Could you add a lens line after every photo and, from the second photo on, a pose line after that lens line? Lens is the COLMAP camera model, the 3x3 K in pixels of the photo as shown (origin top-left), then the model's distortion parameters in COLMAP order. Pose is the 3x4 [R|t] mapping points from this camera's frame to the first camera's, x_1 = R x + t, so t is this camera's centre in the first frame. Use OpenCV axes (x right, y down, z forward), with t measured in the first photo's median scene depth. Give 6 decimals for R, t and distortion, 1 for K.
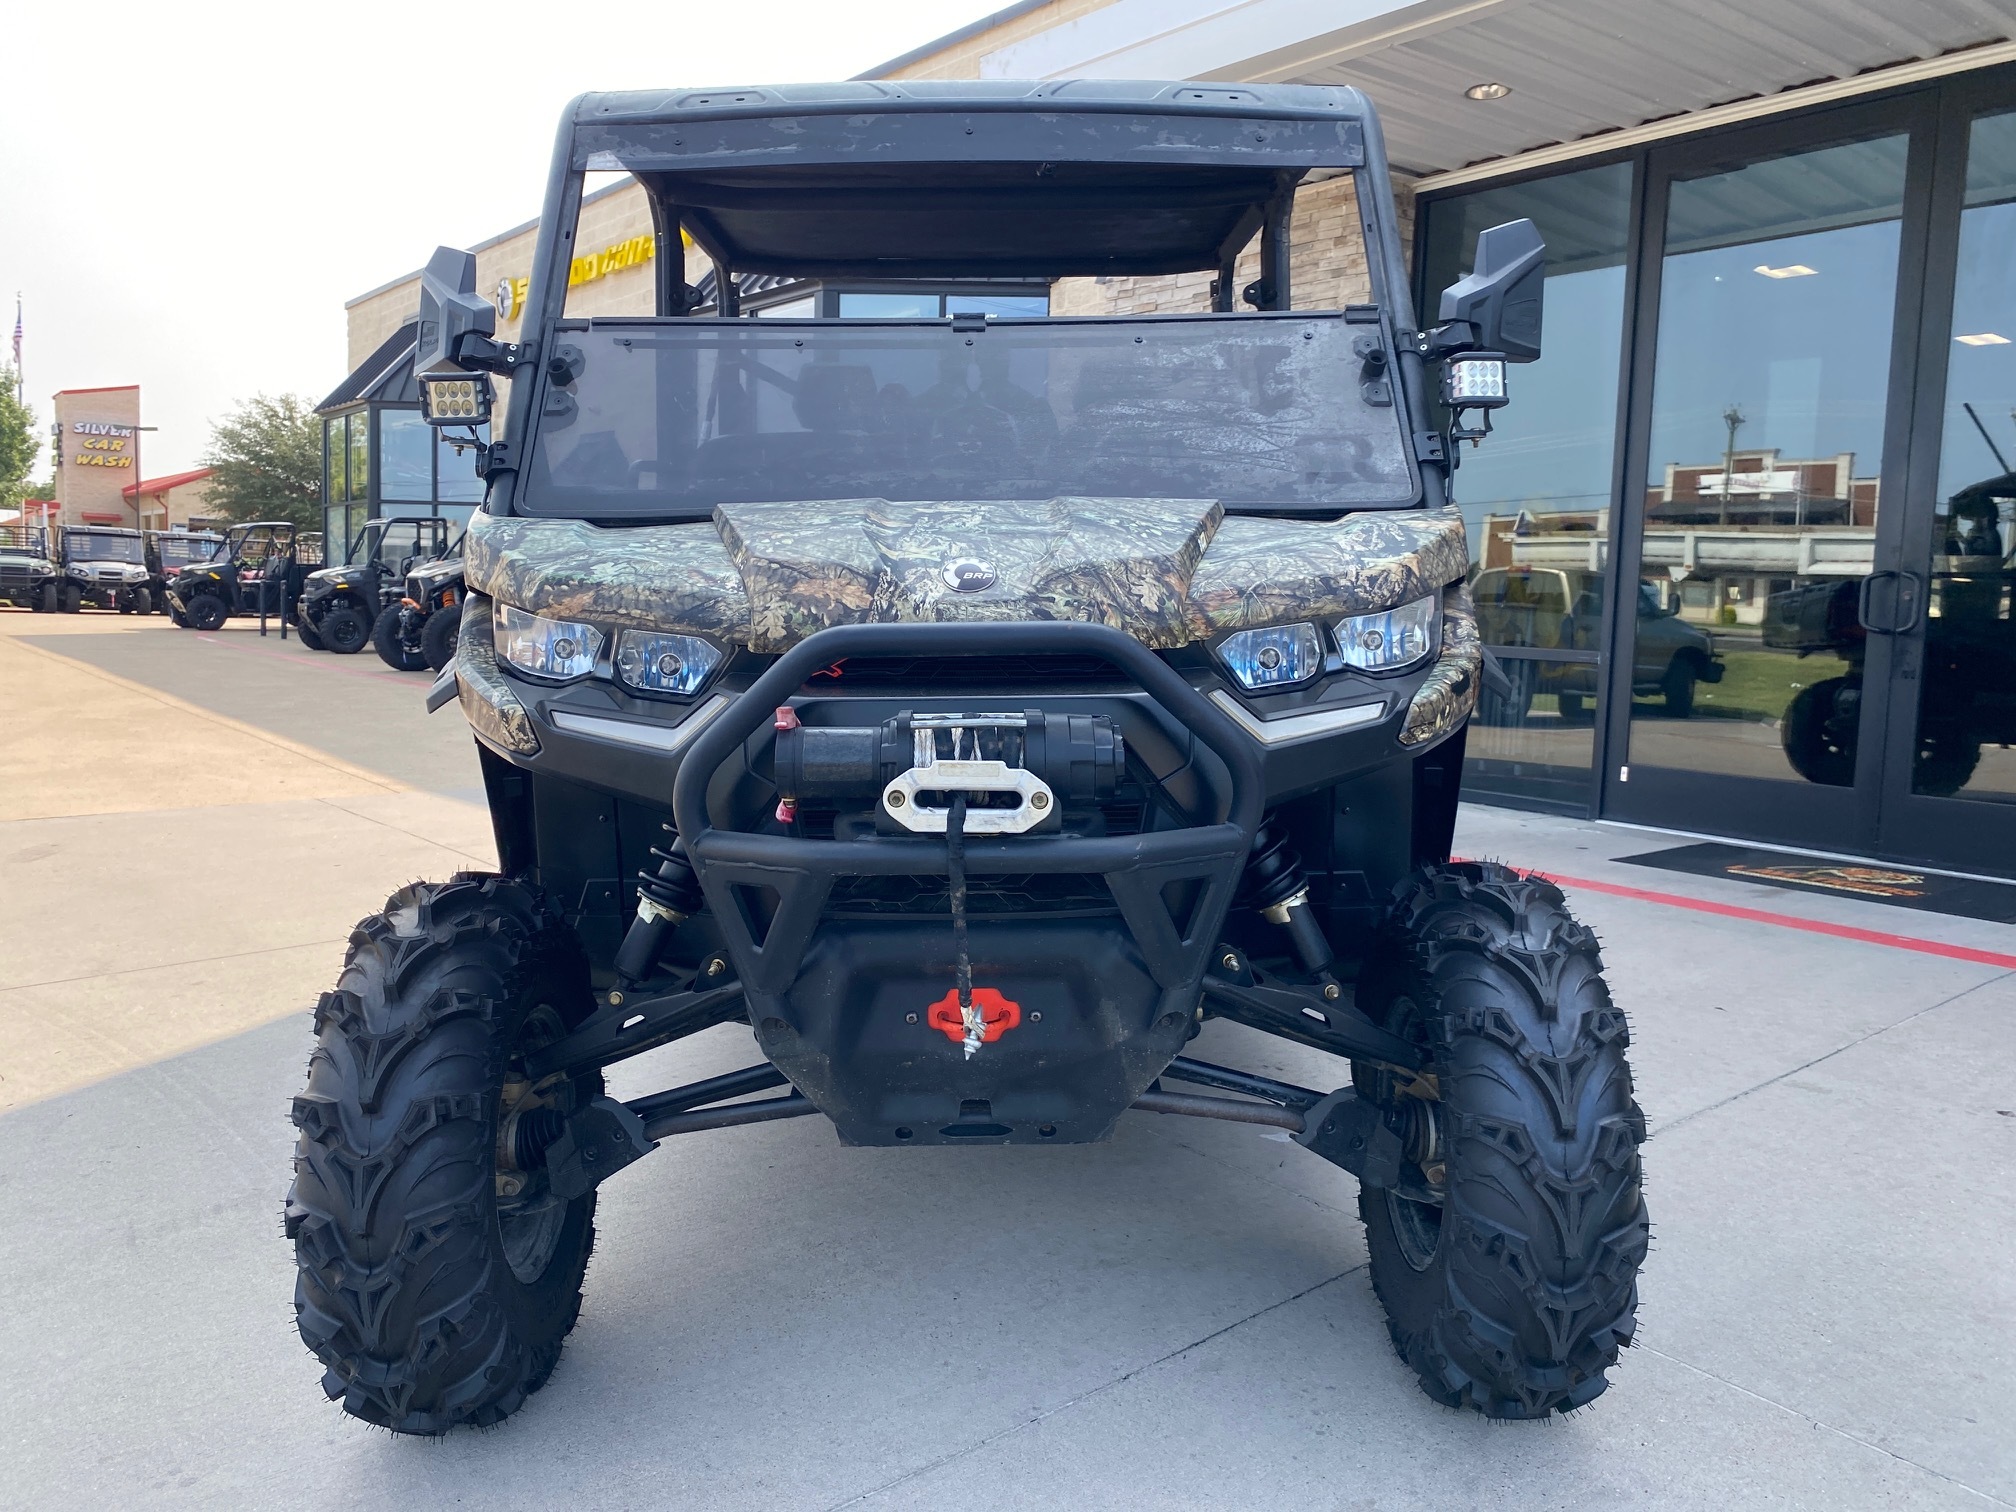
lens RADIAL K [[1498.4, 0, 1008.0], [0, 1498.4, 756.0], [0, 0, 1]] dist [0.070568, -0.104723]
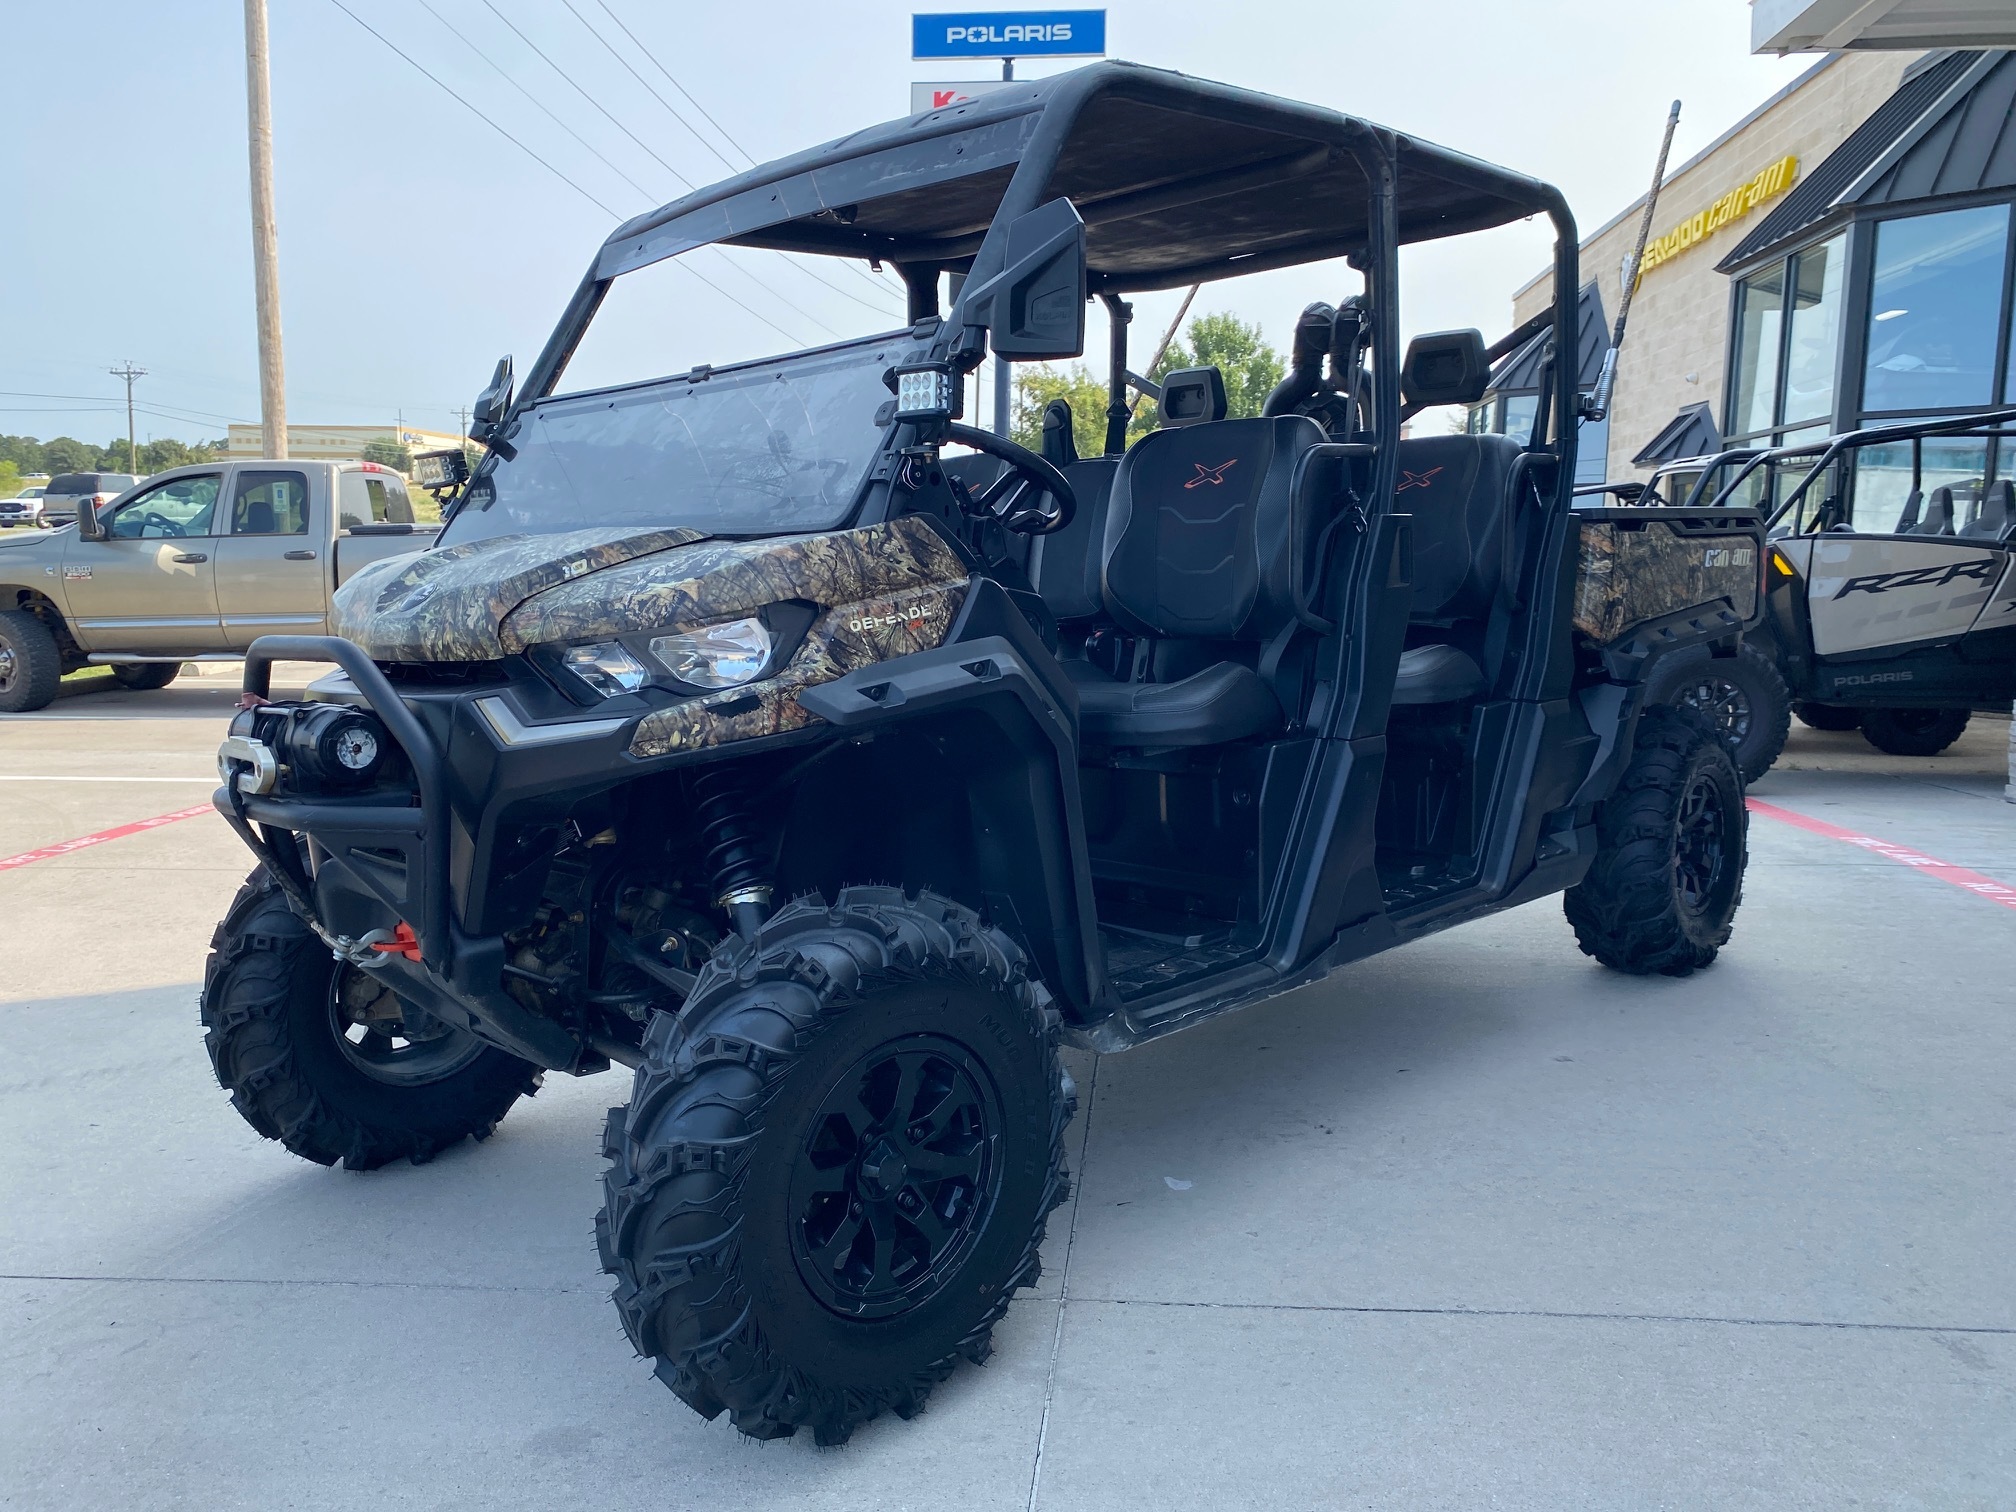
lens RADIAL K [[1498.4, 0, 1008.0], [0, 1498.4, 756.0], [0, 0, 1]] dist [0.070568, -0.104723]
pose [[0.713607, 0.081042, -0.695843, 1.188706], [-0.071508, 0.996524, 0.042728, -0.072469], [0.696887, 0.019267, 0.716922, 0.404707]]
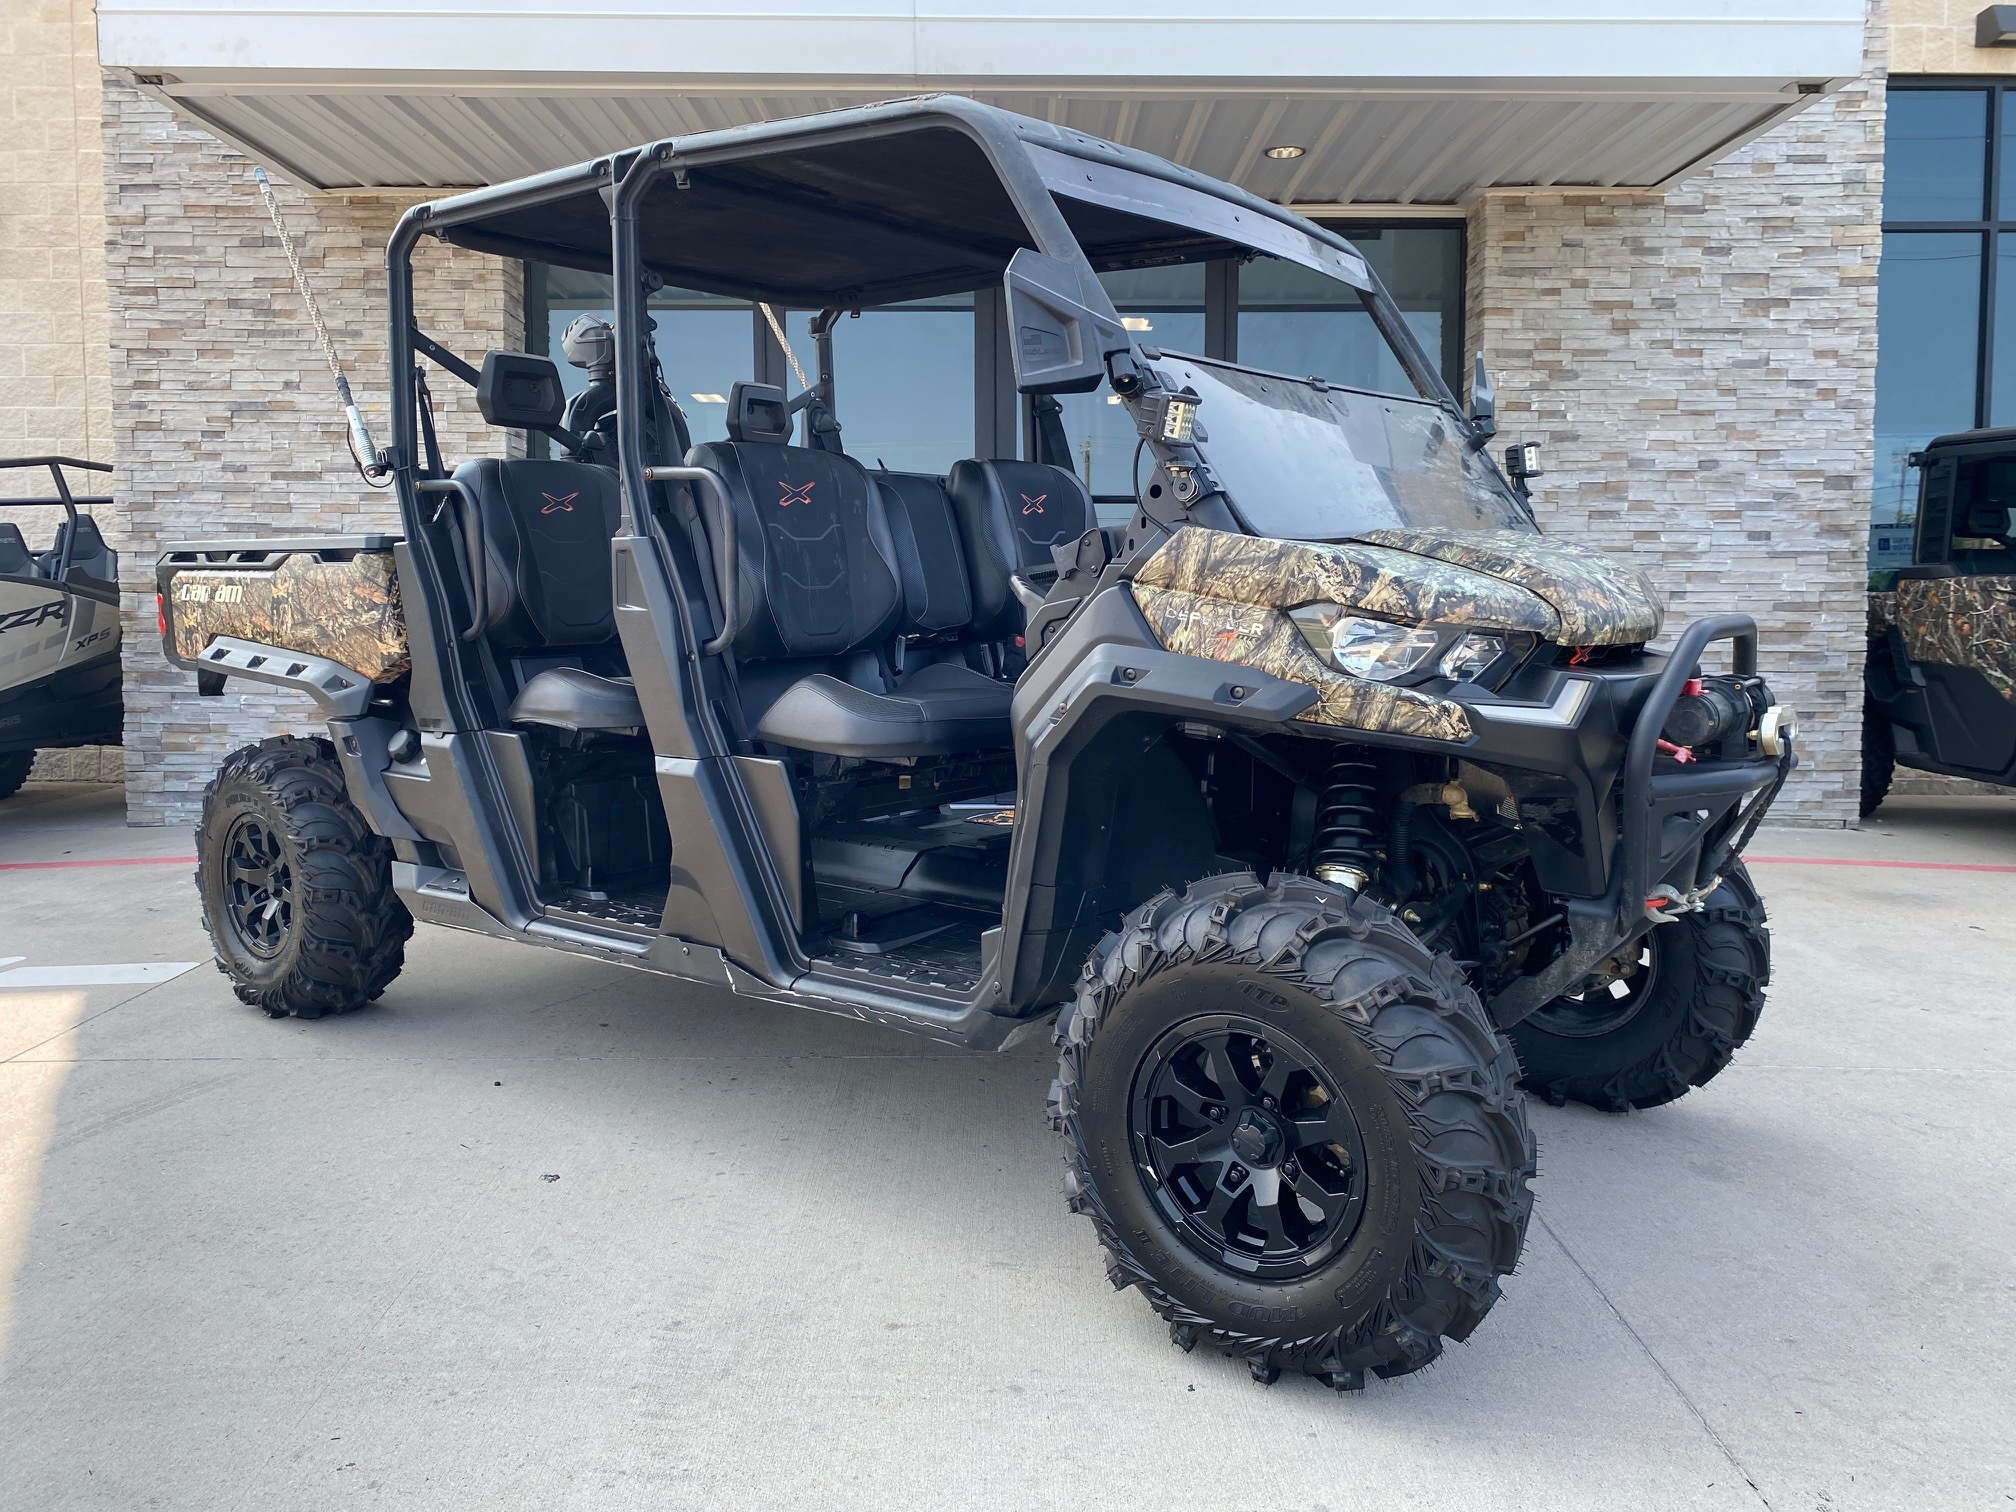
lens RADIAL K [[1498.4, 0, 1008.0], [0, 1498.4, 756.0], [0, 0, 1]] dist [0.070568, -0.104723]
pose [[0.634333, -0.094596, 0.767250, -1.420814], [0.104009, 0.993905, 0.036550, -0.068366], [-0.766031, 0.056615, 0.640305, 0.507266]]
